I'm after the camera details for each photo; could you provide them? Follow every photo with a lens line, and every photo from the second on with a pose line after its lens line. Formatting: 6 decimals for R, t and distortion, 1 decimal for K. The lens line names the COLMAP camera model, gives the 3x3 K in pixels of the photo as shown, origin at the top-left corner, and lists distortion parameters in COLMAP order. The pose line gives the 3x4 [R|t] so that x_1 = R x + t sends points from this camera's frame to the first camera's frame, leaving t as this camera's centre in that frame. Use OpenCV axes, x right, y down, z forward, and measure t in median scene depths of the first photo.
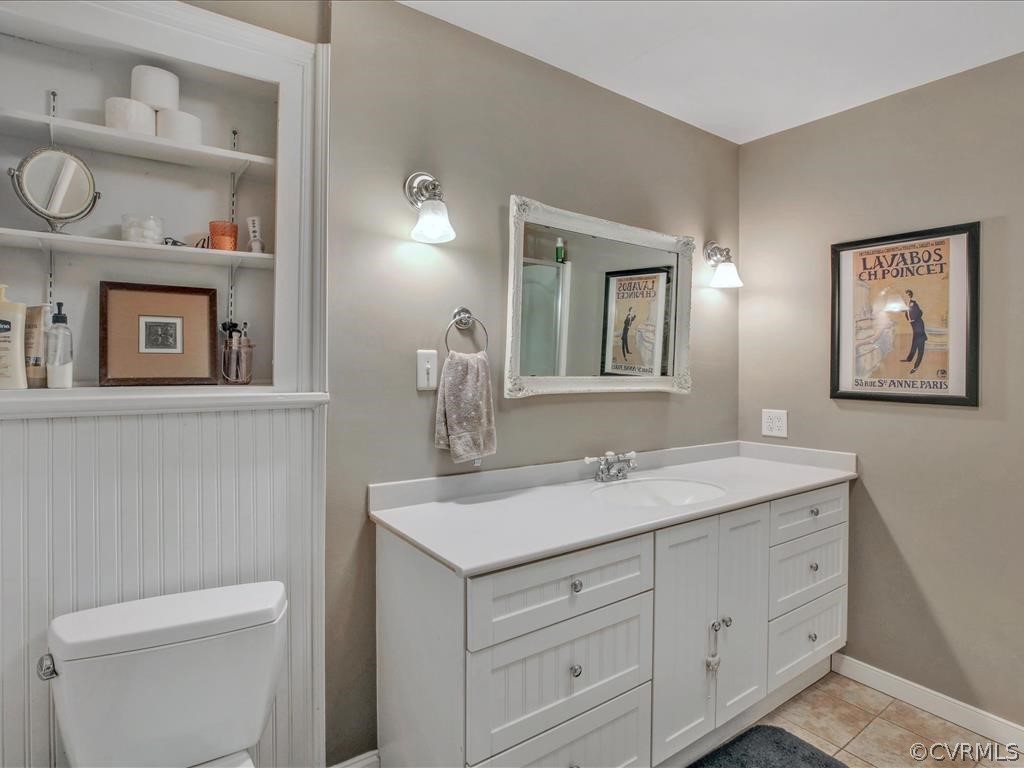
lens RADIAL K [[539.4, 0, 508.6], [0, 539.4, 368.8], [0, 0, 1]] dist [0.000064, 0.000740]
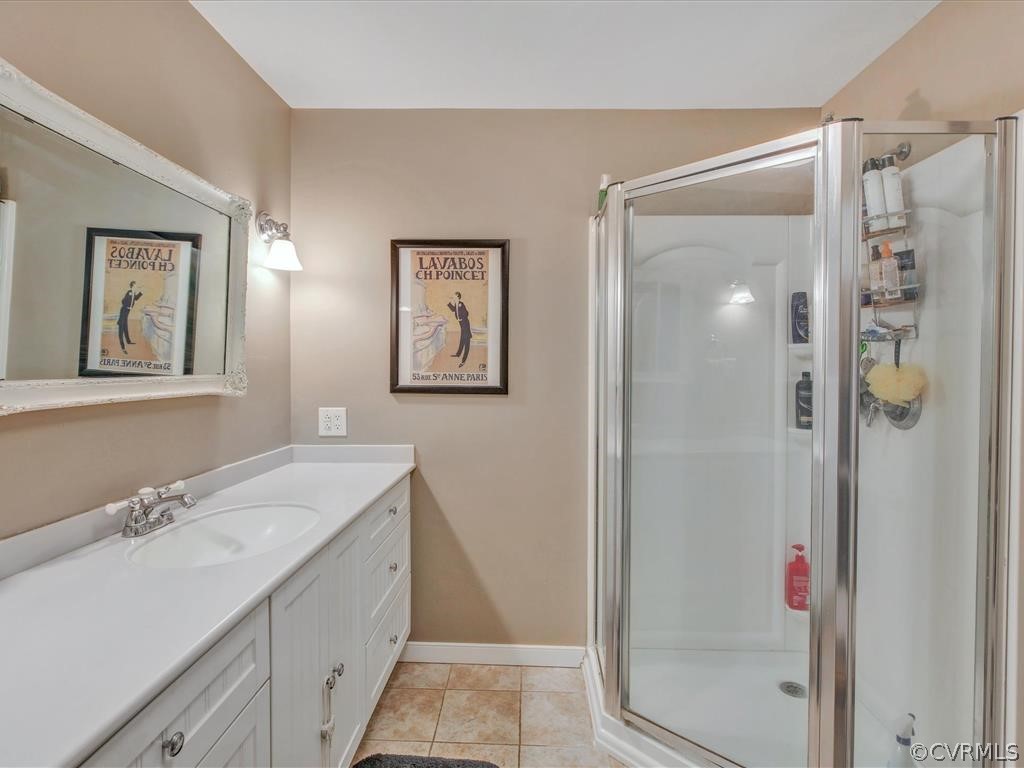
lens RADIAL K [[539.4, 0, 508.6], [0, 539.4, 368.8], [0, 0, 1]] dist [0.000064, 0.000740]
pose [[0.617960, -0.014060, 0.786084, -0.061774], [0.004836, 0.999889, 0.014082, -0.003447], [-0.786195, -0.004901, 0.617959, 0.222620]]
